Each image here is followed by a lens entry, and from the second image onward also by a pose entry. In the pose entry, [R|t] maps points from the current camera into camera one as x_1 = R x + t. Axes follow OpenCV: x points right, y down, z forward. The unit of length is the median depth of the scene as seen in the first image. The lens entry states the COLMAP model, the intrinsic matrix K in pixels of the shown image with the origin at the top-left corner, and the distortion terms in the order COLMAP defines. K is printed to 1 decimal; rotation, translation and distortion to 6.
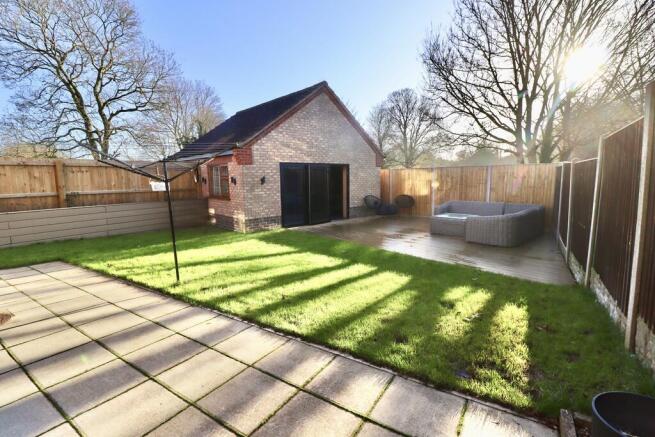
lens RADIAL K [[303.3, 0, 330.5], [0, 303.3, 212.6], [0, 0, 1]] dist [-0.000667, -0.000135]
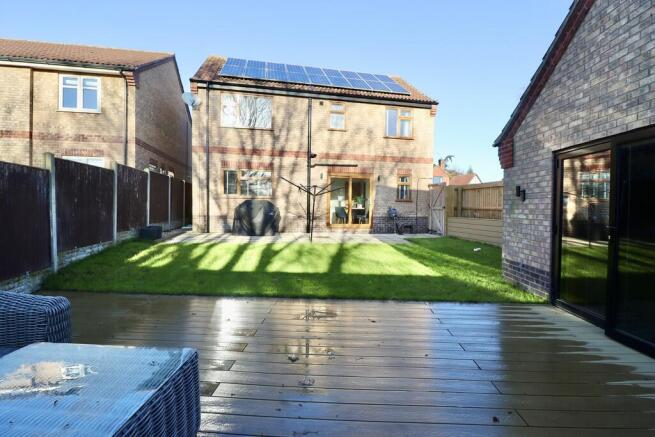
lens RADIAL K [[303.3, 0, 330.5], [0, 303.3, 212.6], [0, 0, 1]] dist [-0.000667, -0.000135]
pose [[-0.692783, 0.023641, -0.720758, 0.438485], [-0.080592, 0.990663, 0.109958, -0.115614], [0.716628, 0.134265, -0.684410, 1.254779]]
